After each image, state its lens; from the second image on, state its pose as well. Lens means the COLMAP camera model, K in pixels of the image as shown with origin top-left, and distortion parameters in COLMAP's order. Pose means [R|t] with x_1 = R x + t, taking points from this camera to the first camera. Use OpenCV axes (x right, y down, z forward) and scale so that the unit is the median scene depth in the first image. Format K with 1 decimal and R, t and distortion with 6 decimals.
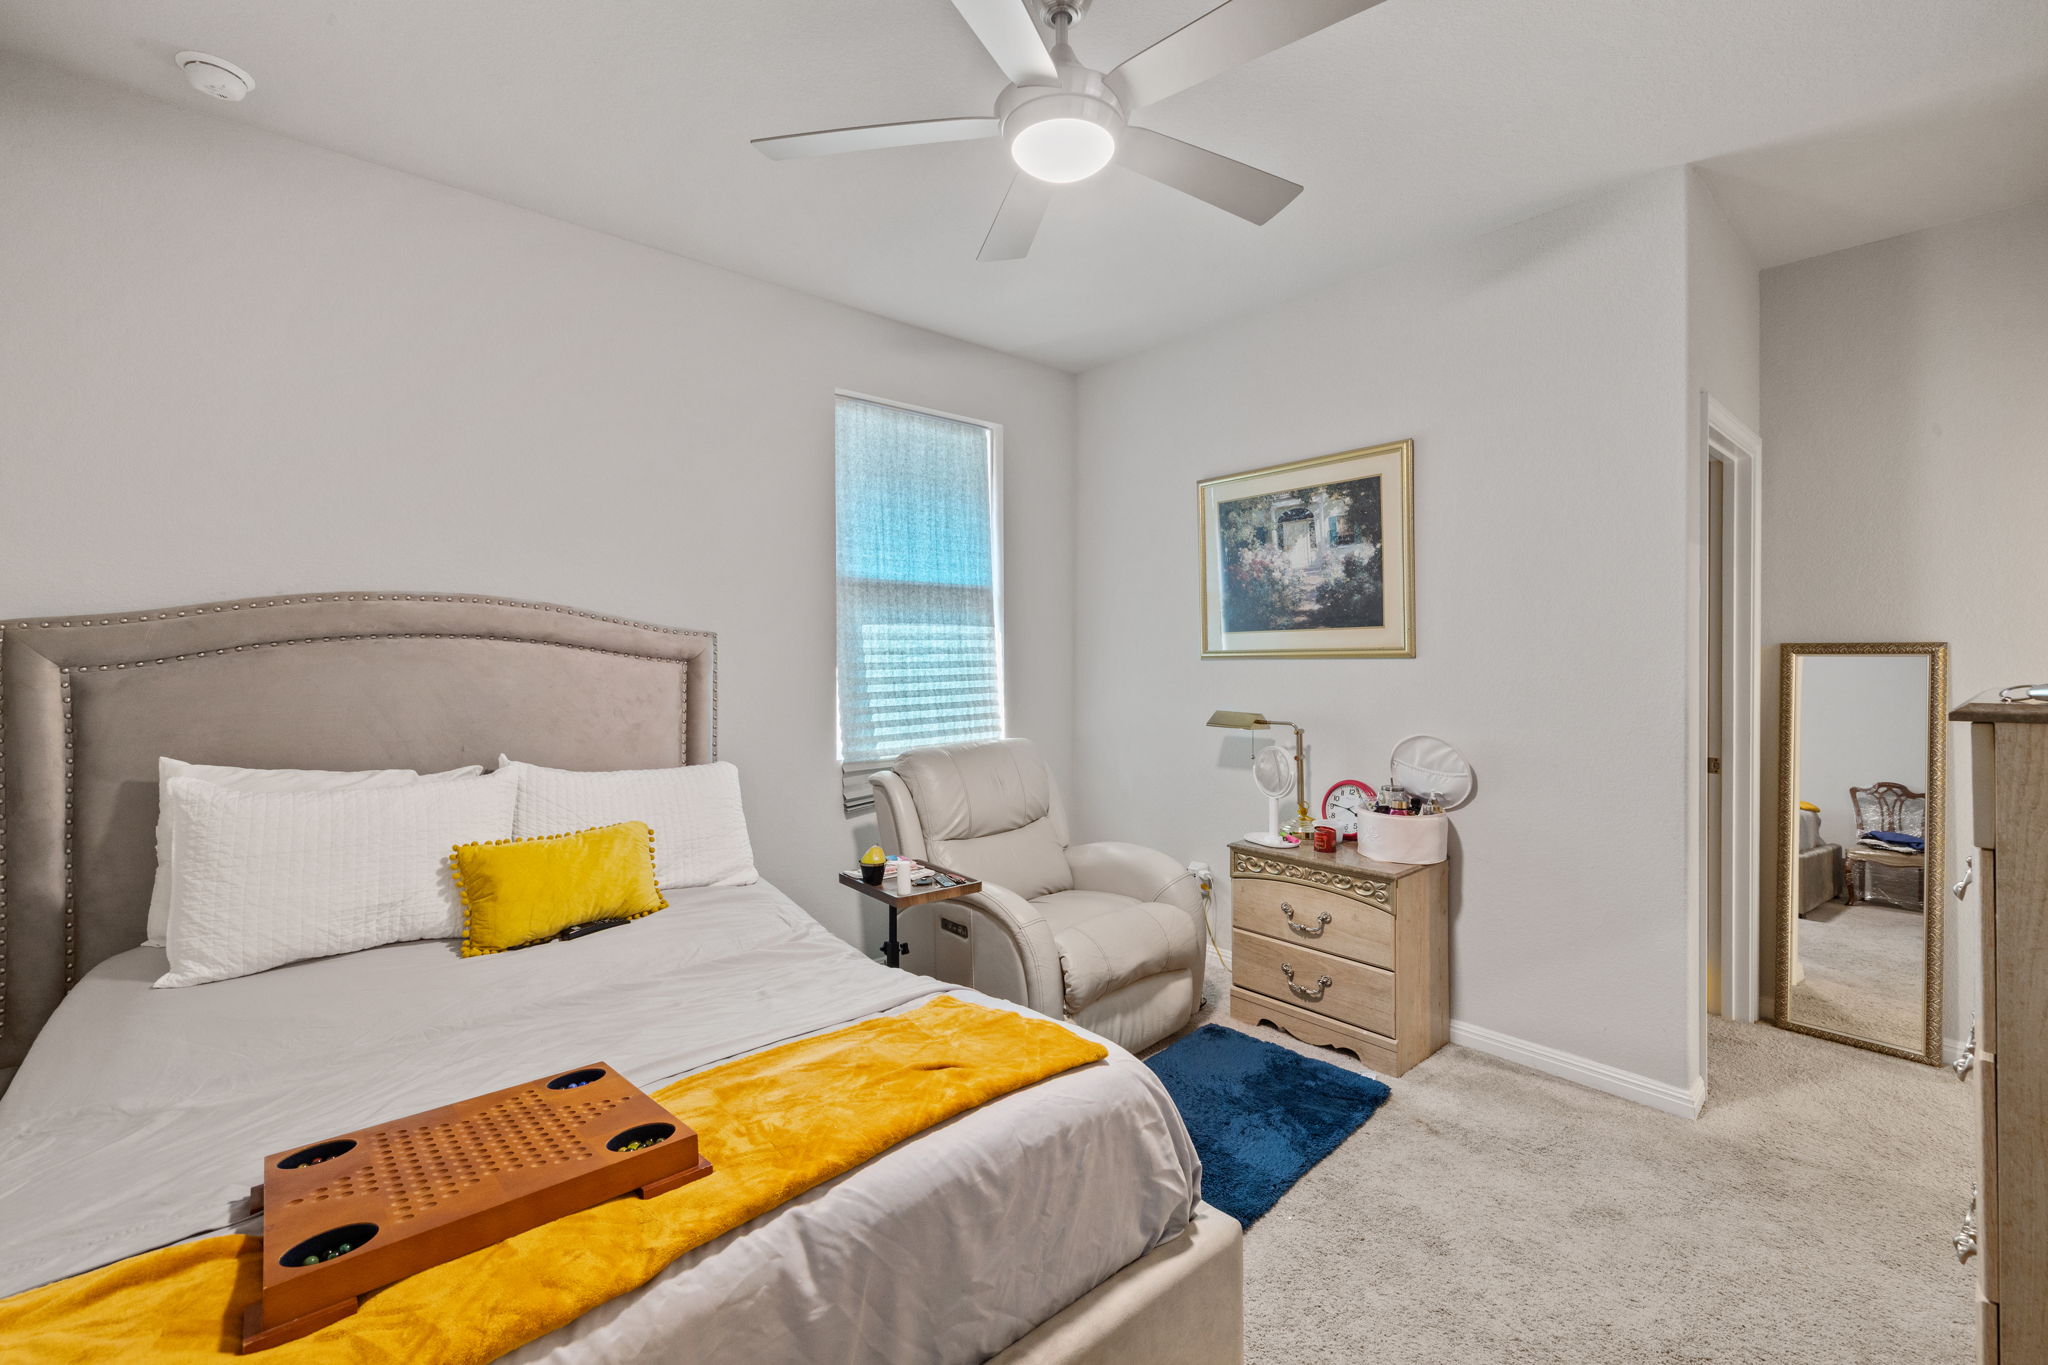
lens RADIAL K [[873.5, 0, 1023.2], [0, 873.5, 646.5], [0, 0, 1]] dist [0.002507, 0.000194]
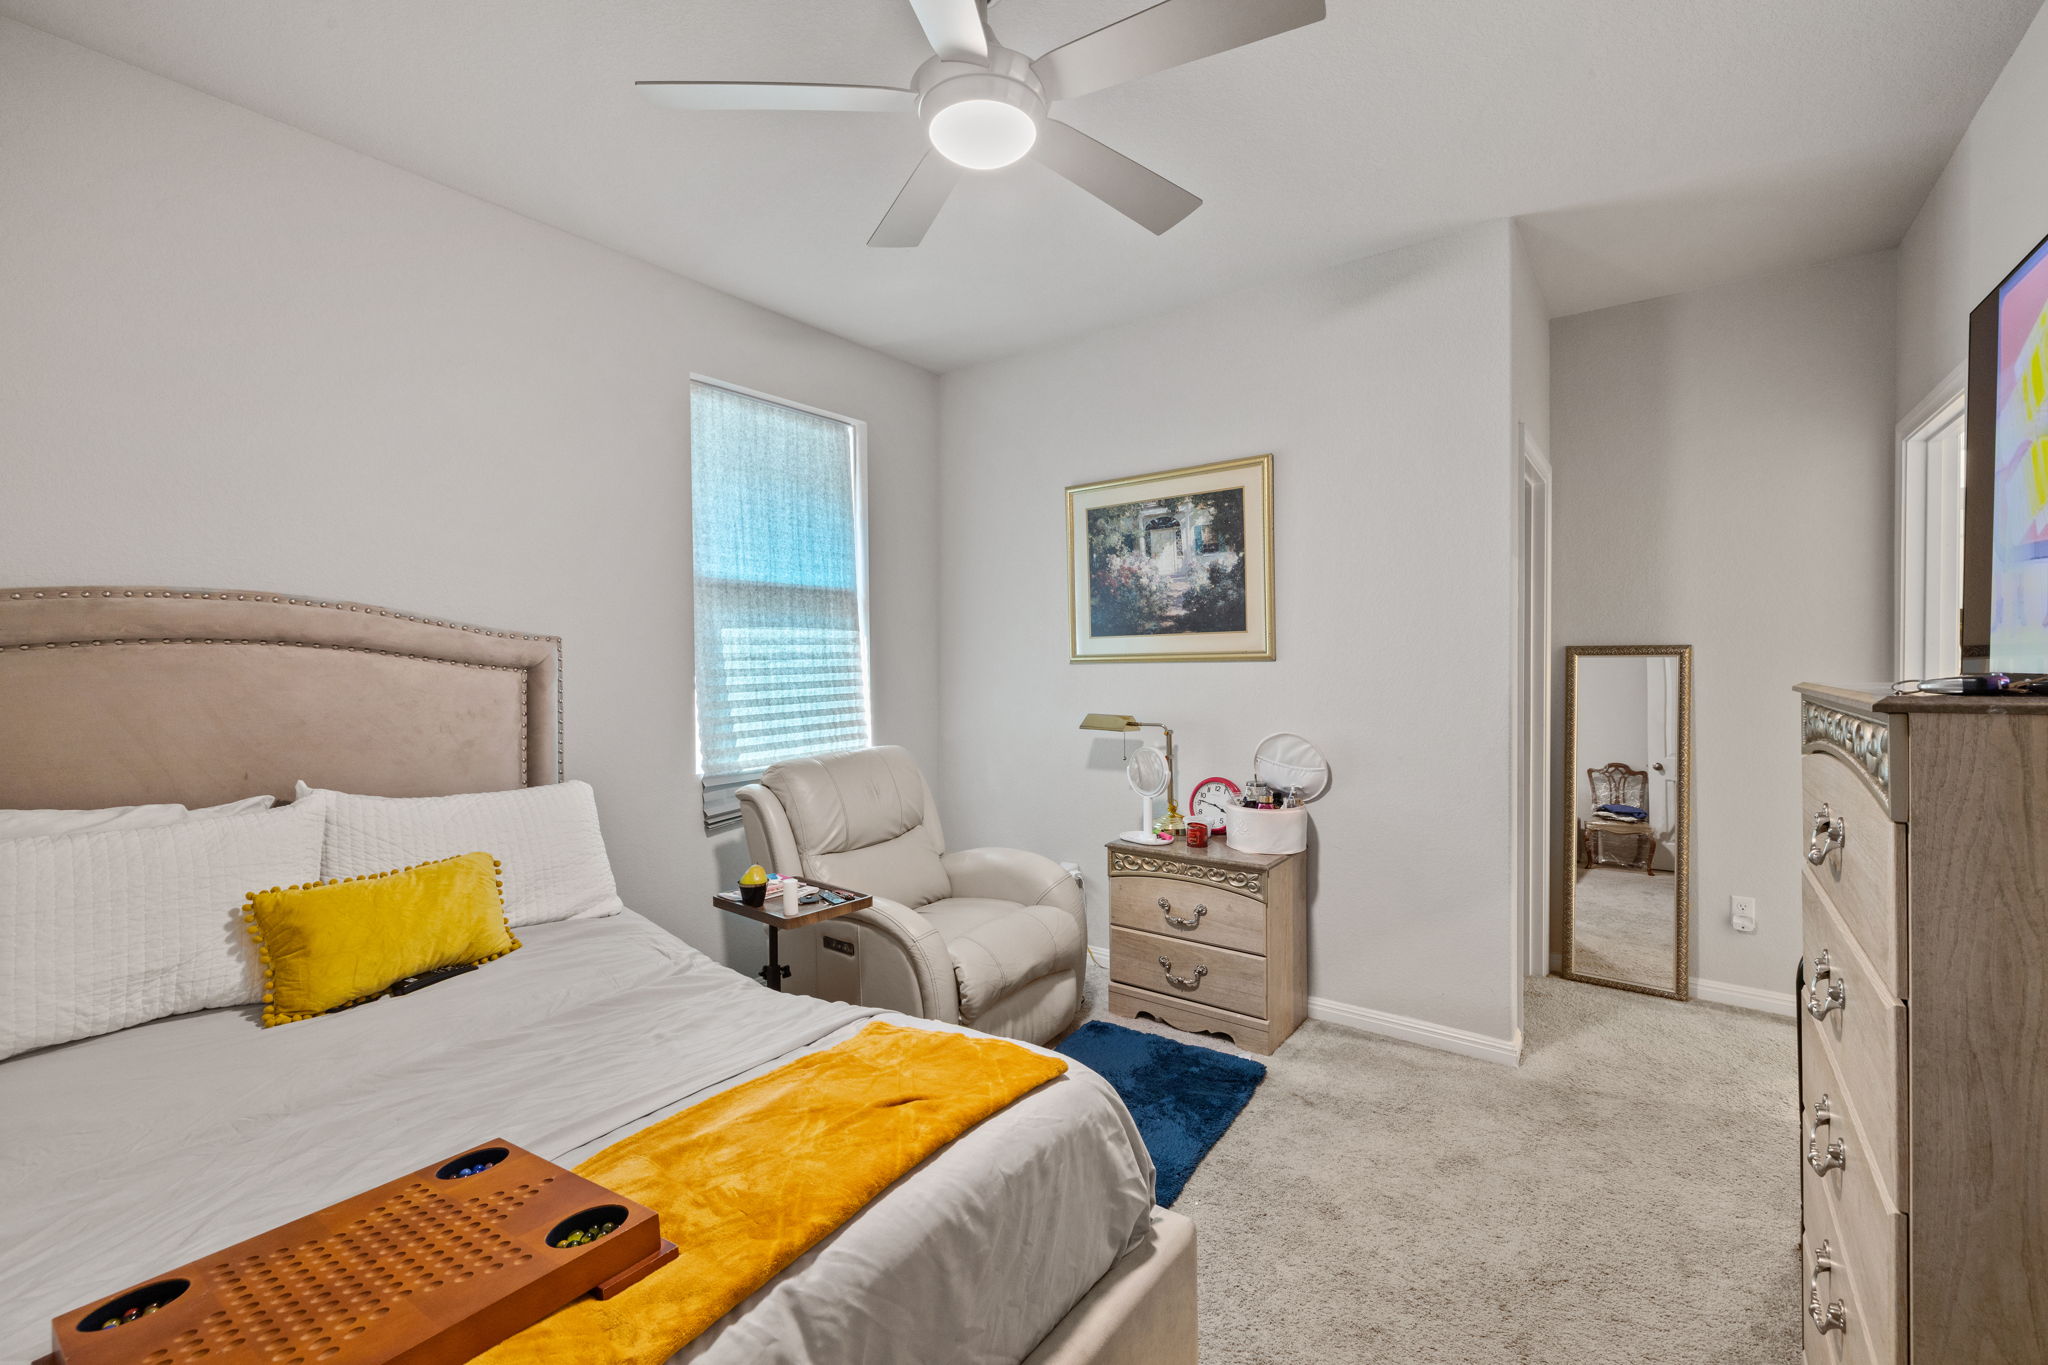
lens RADIAL K [[863.7, 0, 1015.0], [0, 863.7, 662.2], [0, 0, 1]] dist [0.002654, -0.000169]
pose [[0.978907, -0.006353, 0.204208, -0.097317], [0.003834, 0.999912, 0.012728, 0.000426], [-0.204271, -0.011676, 0.978845, 0.046144]]
